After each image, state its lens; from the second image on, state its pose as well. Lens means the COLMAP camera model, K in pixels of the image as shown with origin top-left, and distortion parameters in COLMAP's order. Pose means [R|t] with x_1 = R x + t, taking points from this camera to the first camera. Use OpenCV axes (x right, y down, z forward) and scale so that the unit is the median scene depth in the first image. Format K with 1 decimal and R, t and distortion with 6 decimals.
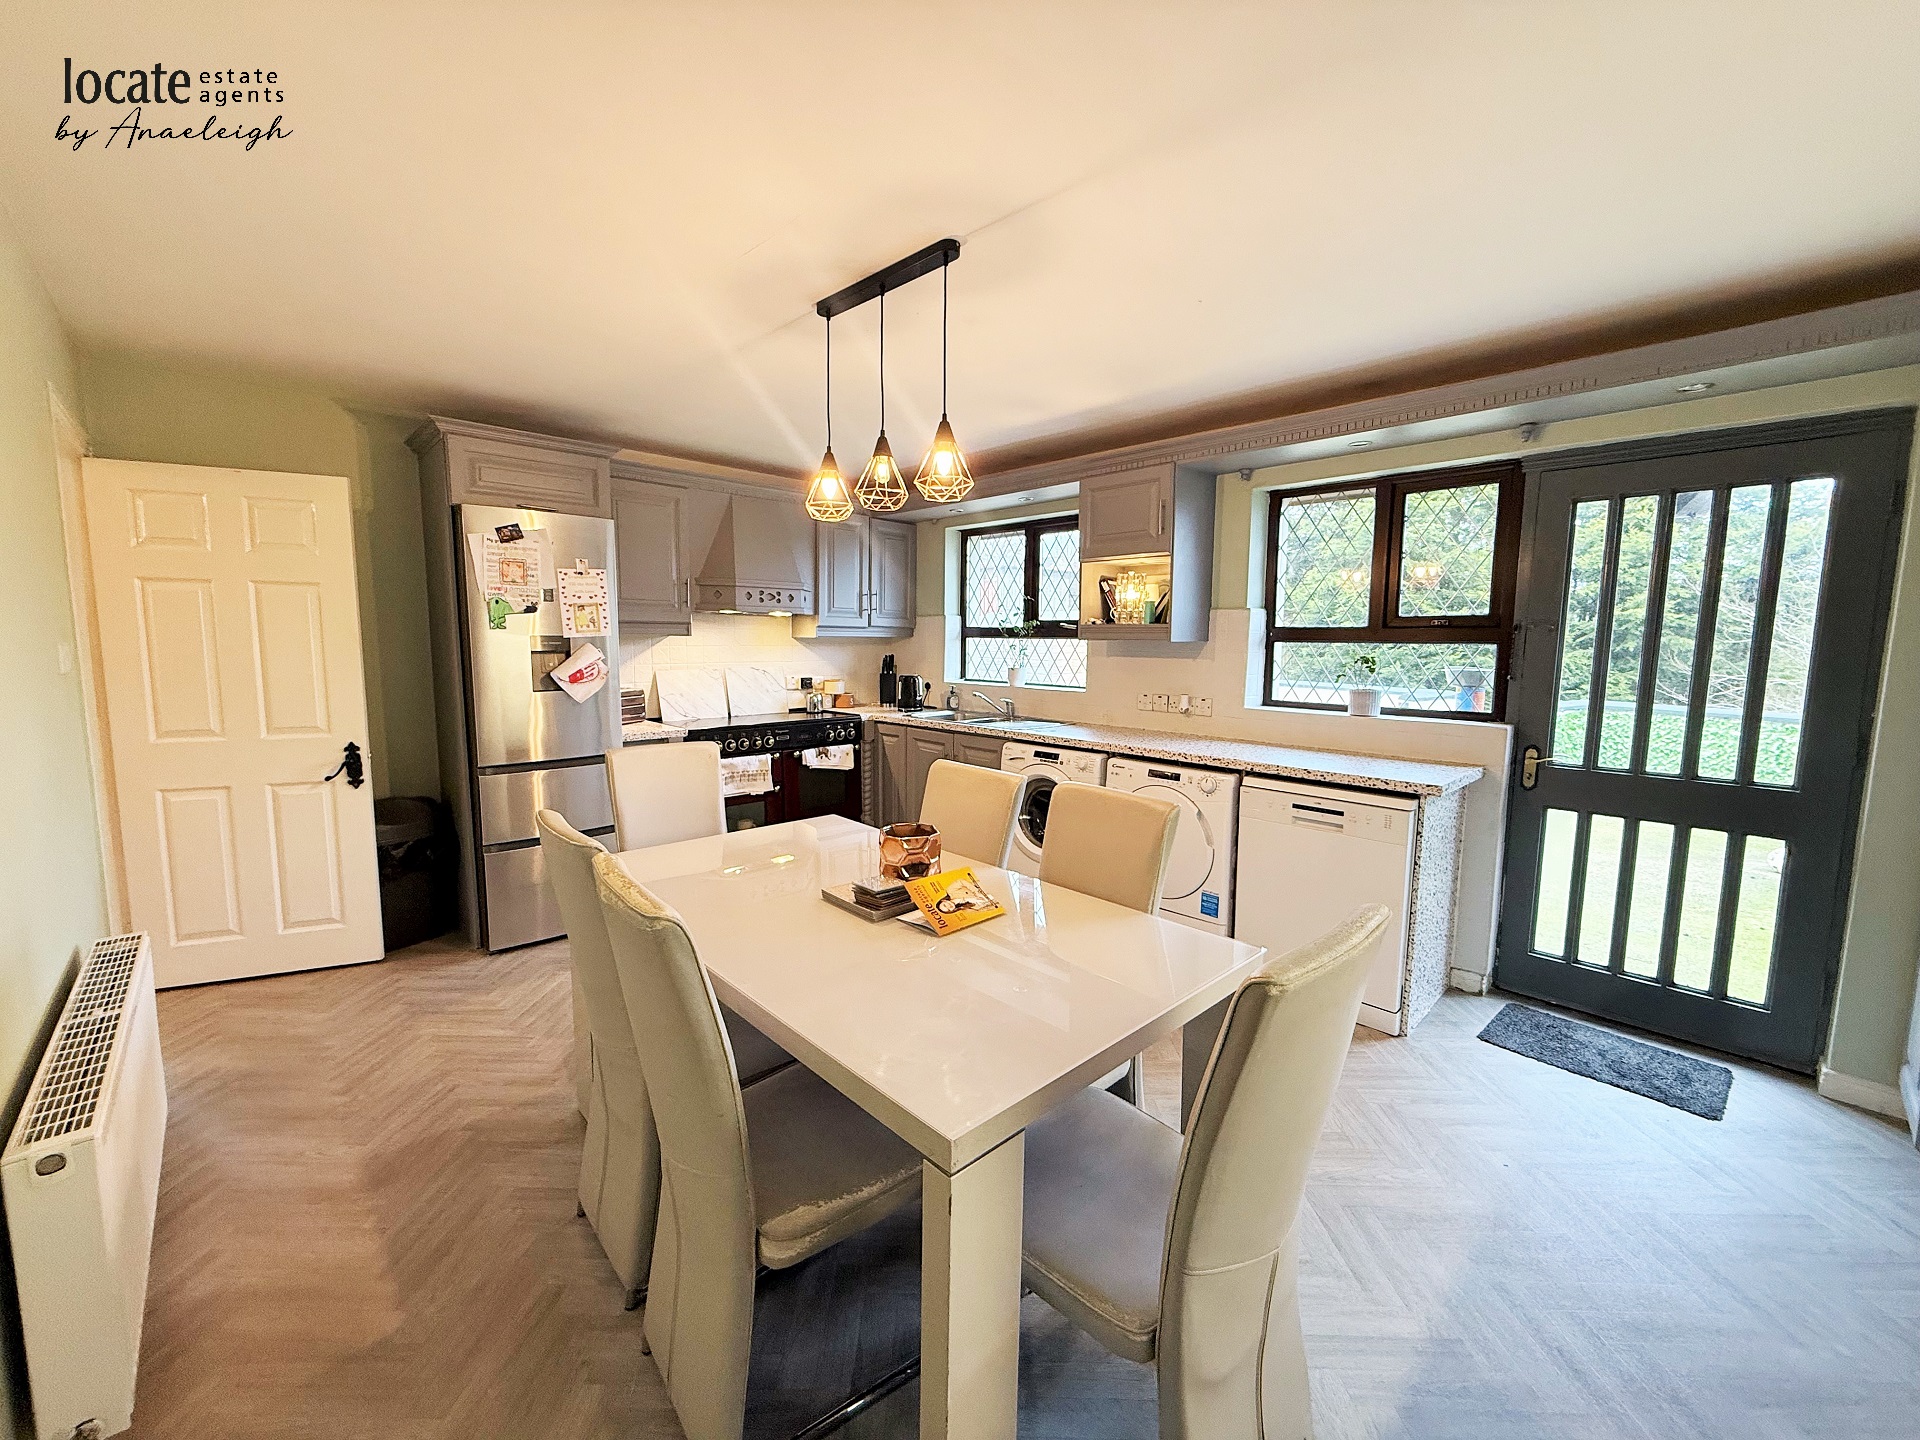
lens RADIAL K [[763.5, 0, 954.1], [0, 763.5, 717.7], [0, 0, 1]] dist [0.001310, -0.000428]
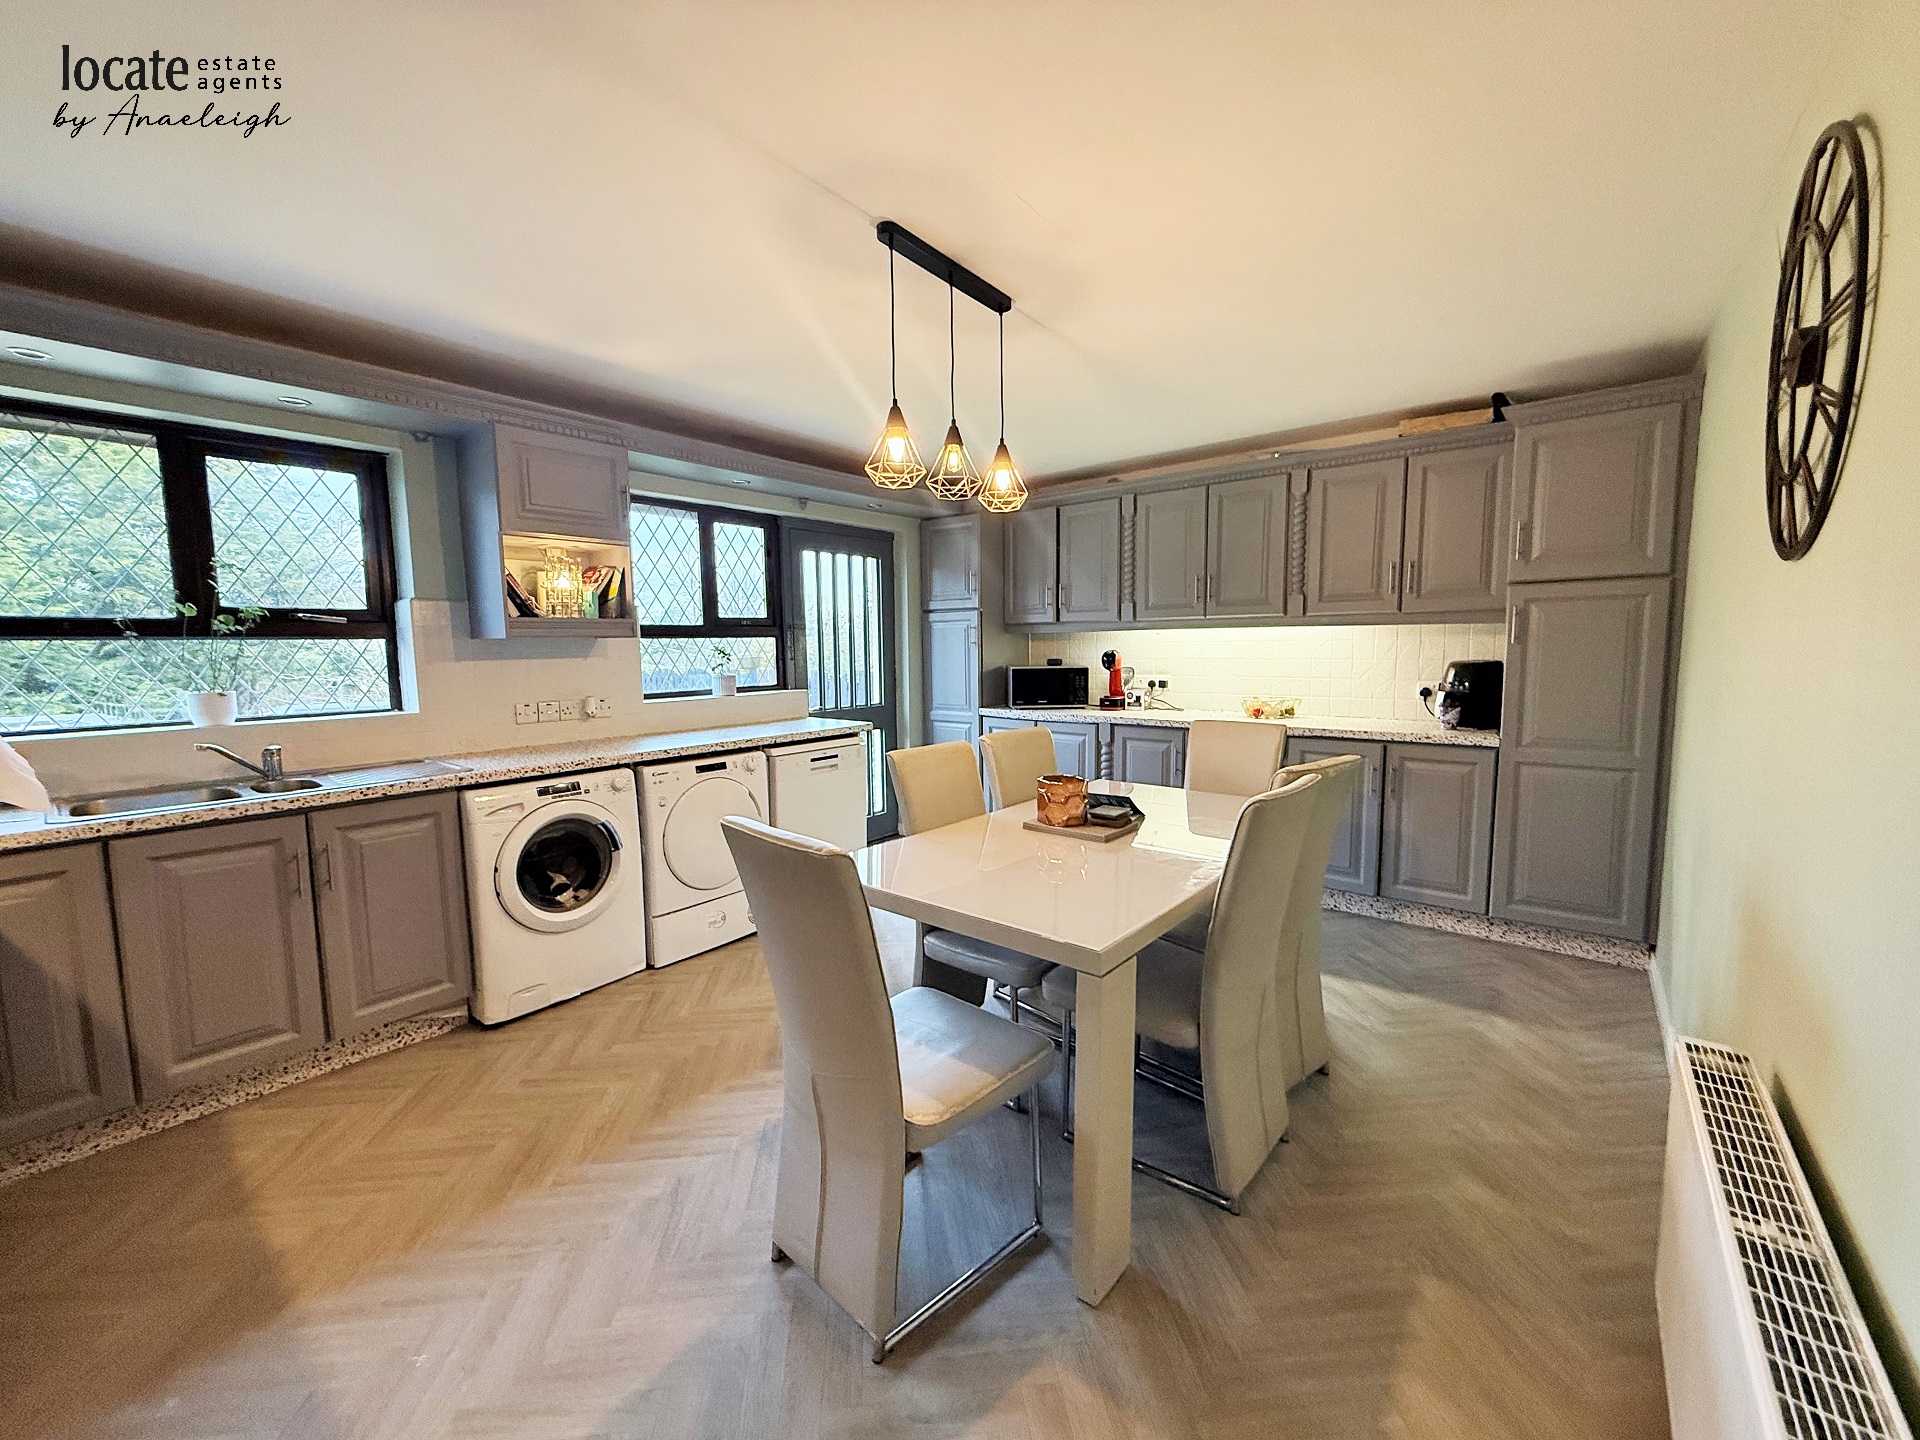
lens RADIAL K [[763.5, 0, 957.1], [0, 763.5, 716.9], [0, 0, 1]] dist [0.001310, -0.000428]
pose [[-0.126430, -0.104827, 0.986421, -0.537994], [0.115761, 0.986047, 0.119624, -0.053114], [-0.985198, 0.129313, -0.112532, 0.553587]]
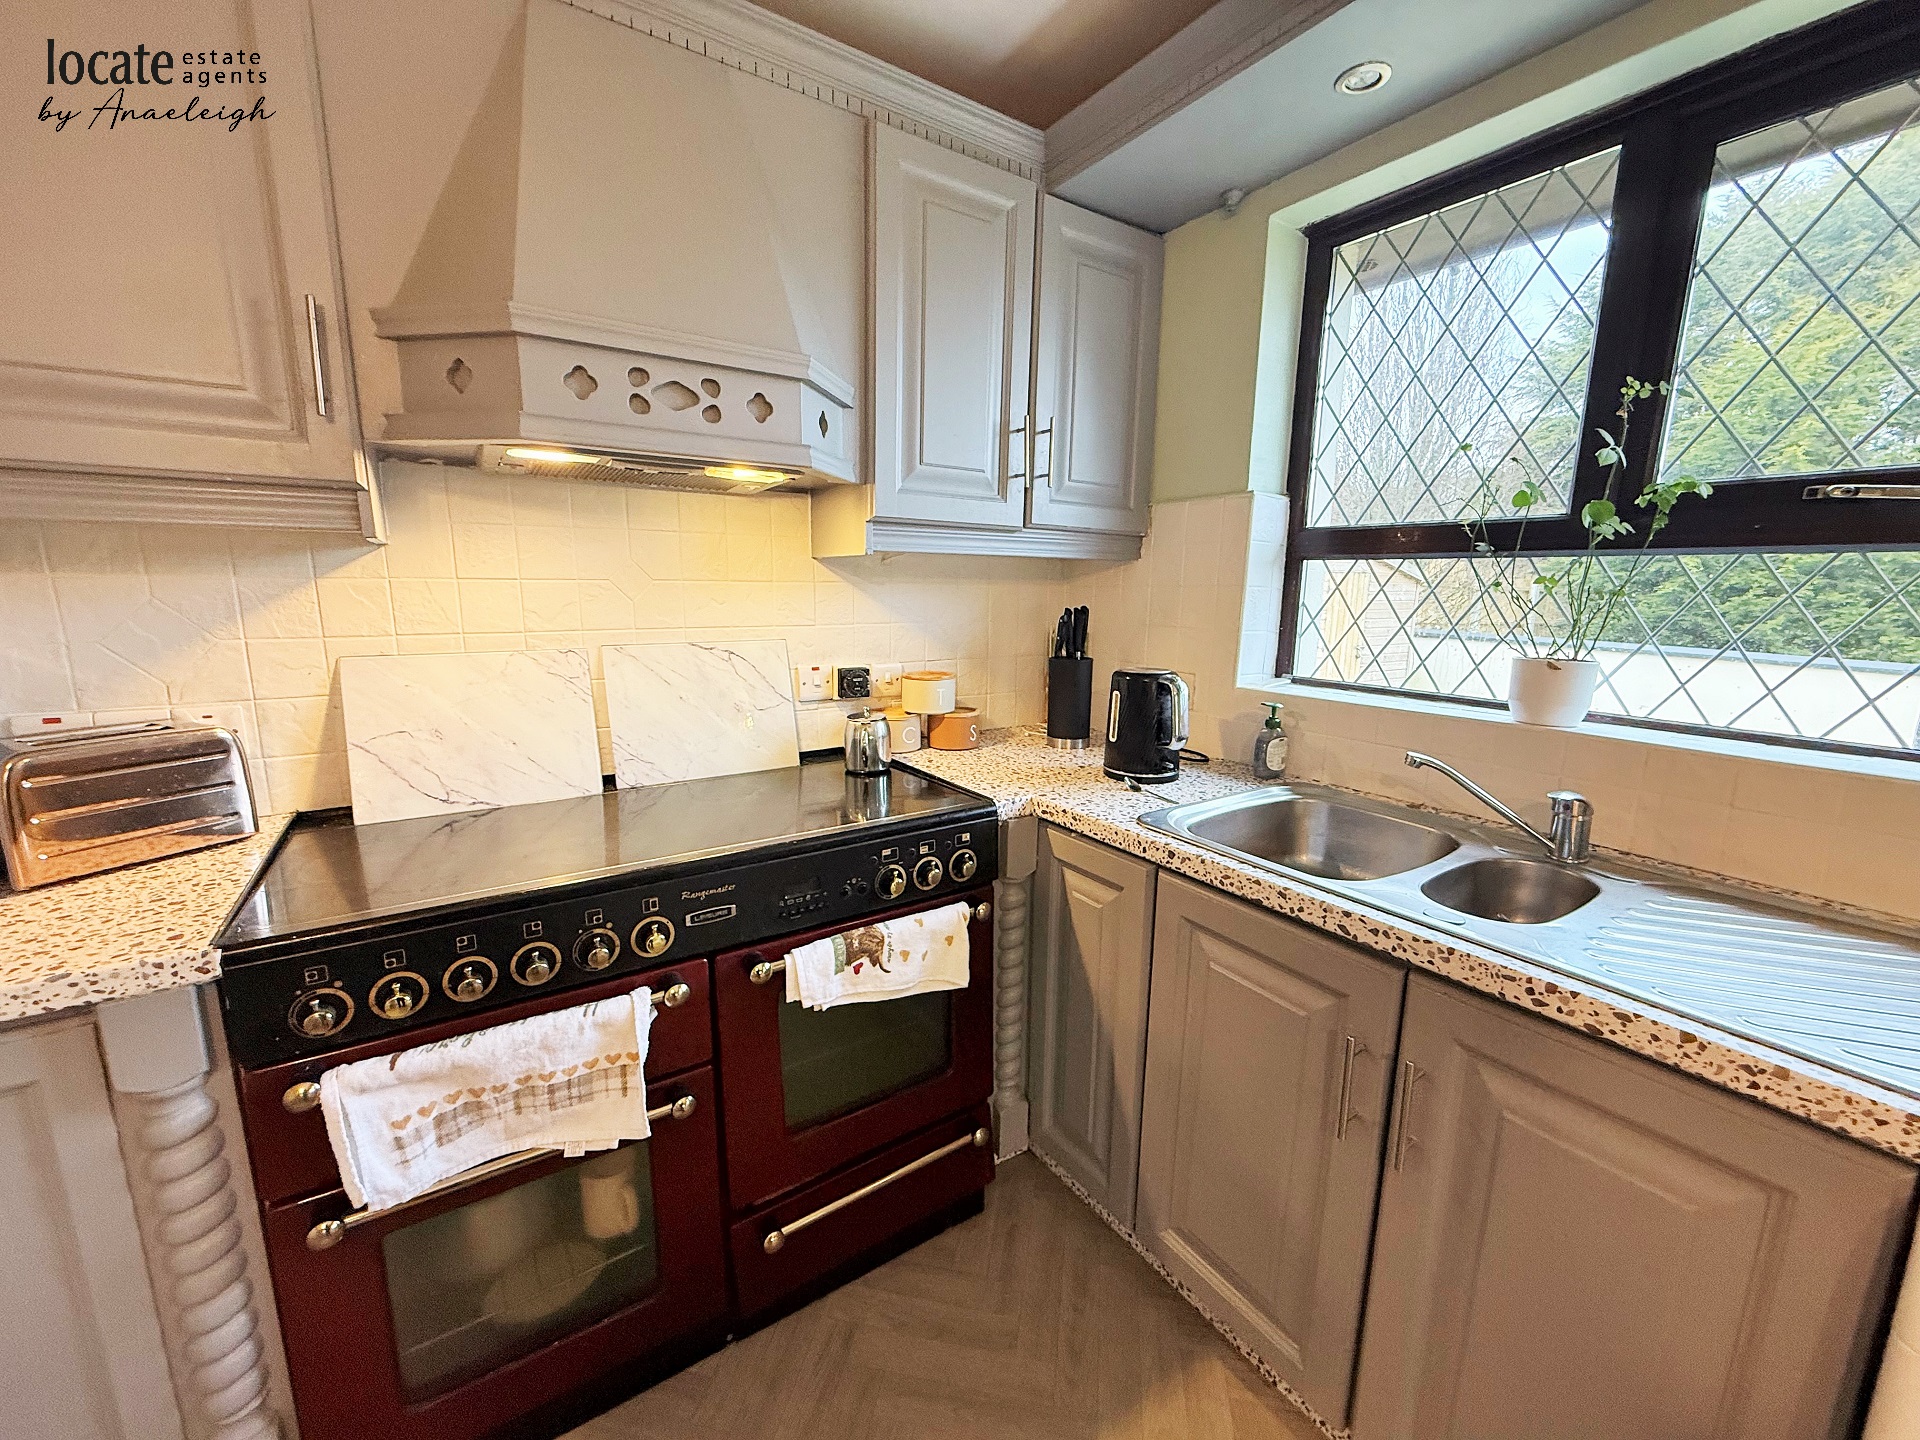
lens RADIAL K [[763.5, 0, 955.5], [0, 763.5, 721.9], [0, 0, 1]] dist [0.001310, -0.000428]
pose [[0.984465, 0.033218, -0.172408, -0.086953], [-0.020114, 0.996812, 0.077205, -0.061349], [0.174423, -0.072538, 0.981995, 0.703299]]
